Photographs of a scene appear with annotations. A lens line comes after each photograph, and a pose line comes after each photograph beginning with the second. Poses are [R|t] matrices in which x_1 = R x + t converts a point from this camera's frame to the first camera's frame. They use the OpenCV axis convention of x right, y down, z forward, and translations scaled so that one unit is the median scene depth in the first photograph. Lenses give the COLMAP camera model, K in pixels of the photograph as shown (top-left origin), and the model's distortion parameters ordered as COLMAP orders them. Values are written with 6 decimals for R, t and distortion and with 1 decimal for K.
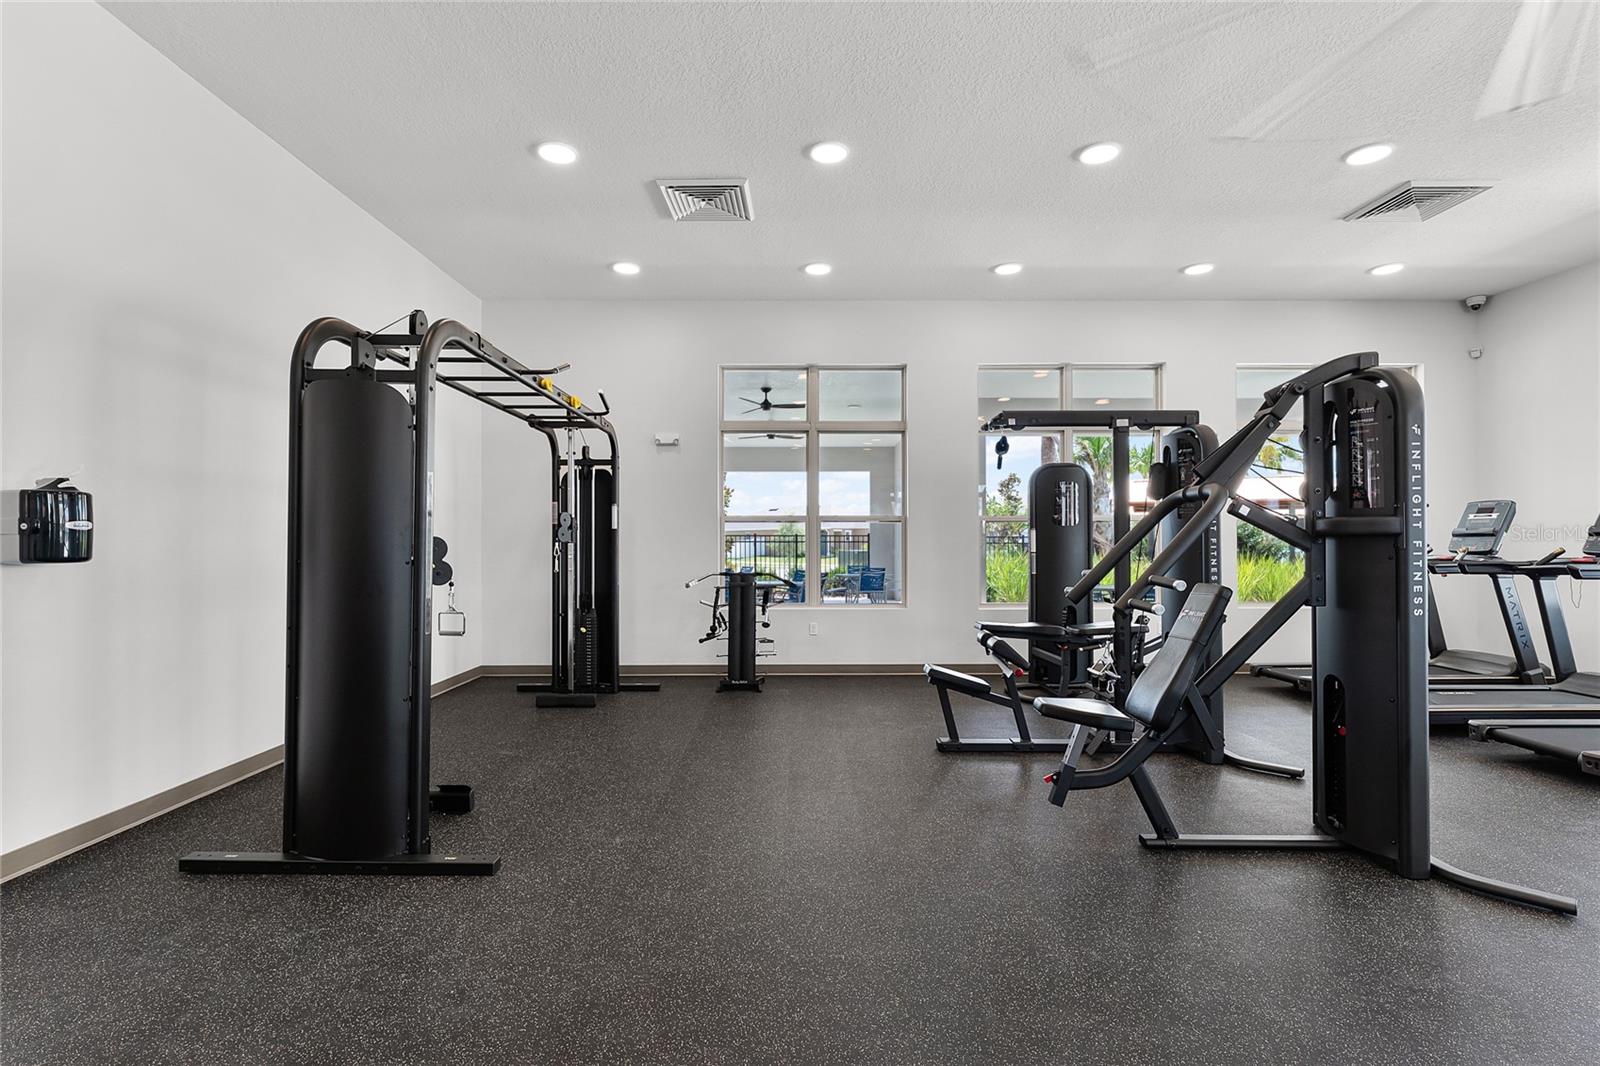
lens RADIAL K [[747.7, 0, 796.0], [0, 747.7, 543.0], [0, 0, 1]] dist [0.000051, -0.000112]
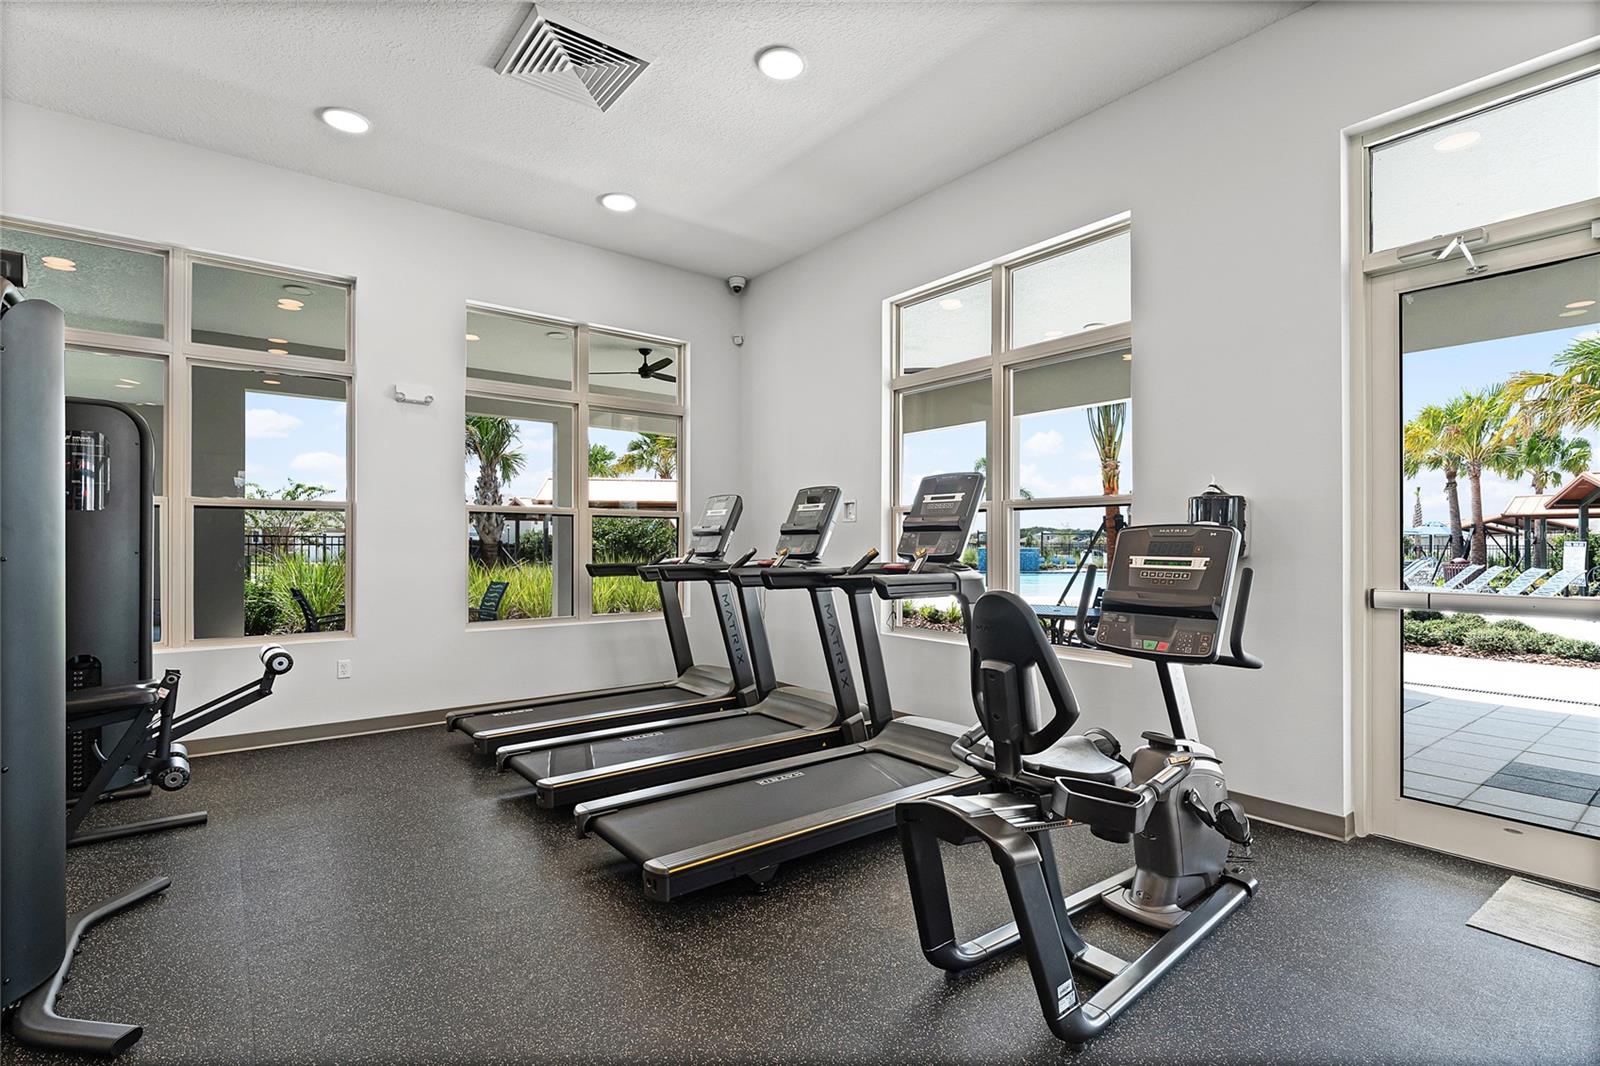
lens RADIAL K [[743.6, 0, 799.7], [0, 743.6, 538.3], [0, 0, 1]] dist [-0.001482, -0.000008]
pose [[0.794560, 0.006774, 0.607149, 0.564990], [-0.000848, 0.999949, -0.010047, 0.003839], [-0.607186, 0.007468, 0.794525, 0.303557]]
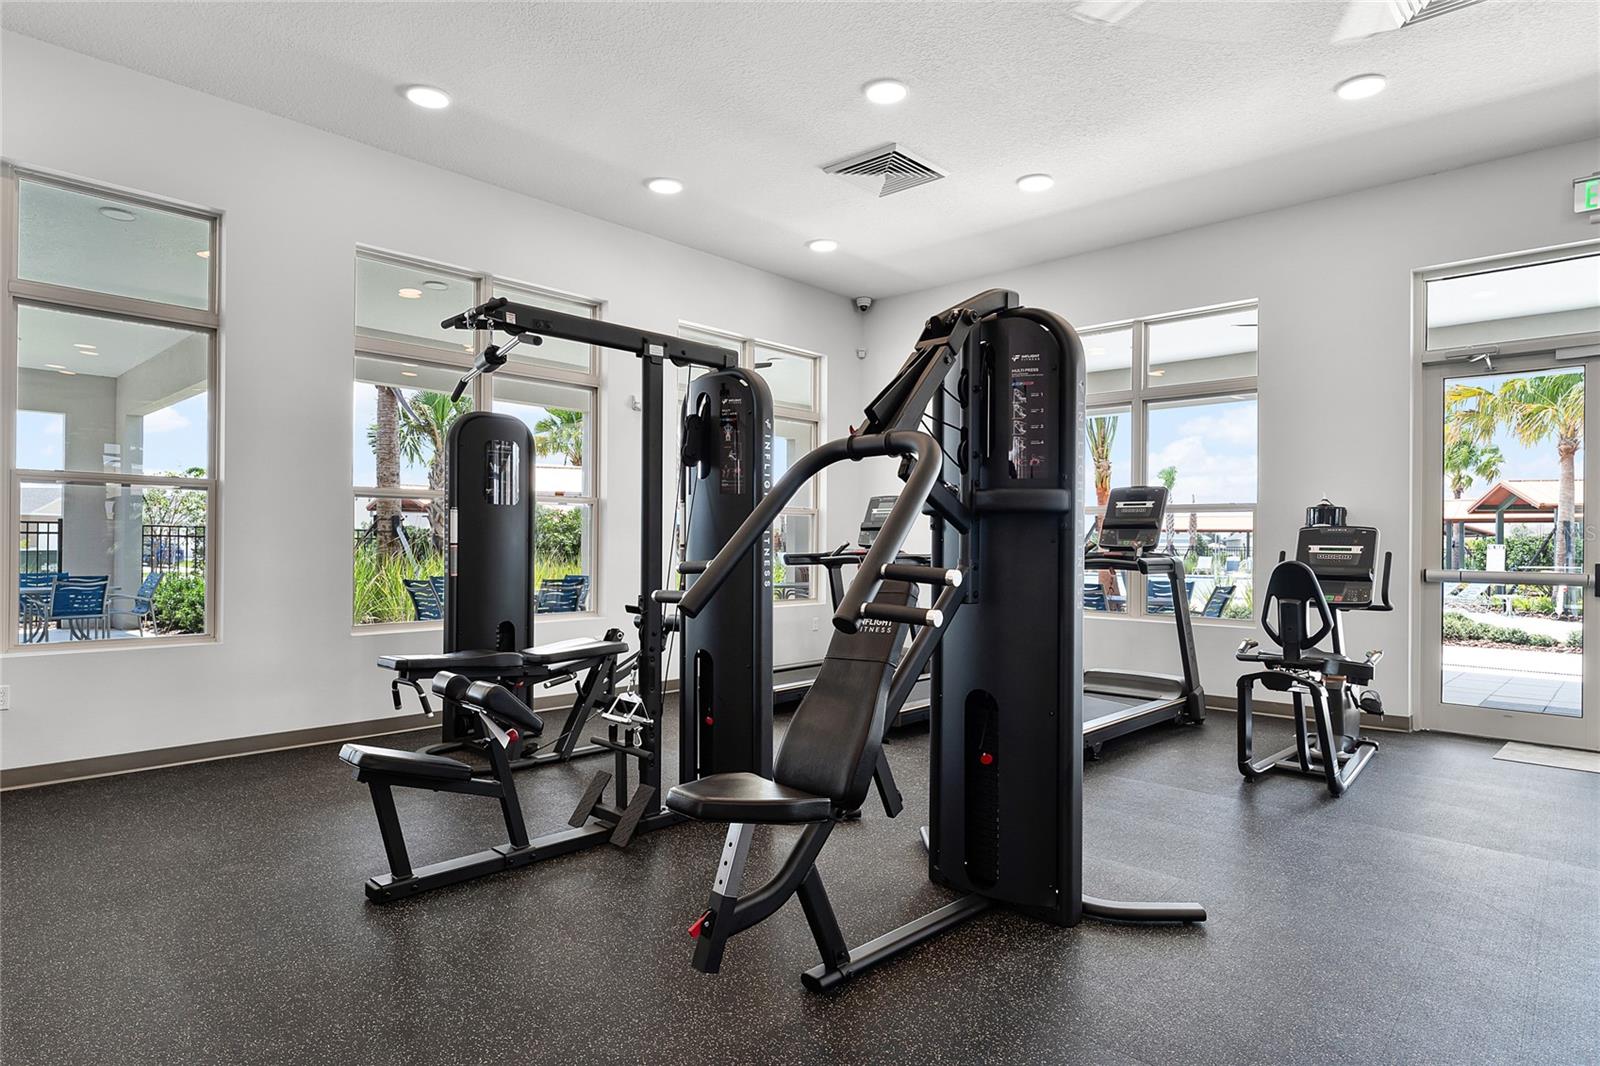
lens RADIAL K [[901.4, 0, 796.2], [0, 901.4, 540.3], [0, 0, 1]] dist [0.000936, -0.000314]
pose [[0.687580, 0.010452, 0.726034, -0.066325], [-0.007661, 0.999945, -0.007139, 0.016506], [-0.726068, -0.000653, 0.687622, 0.296914]]
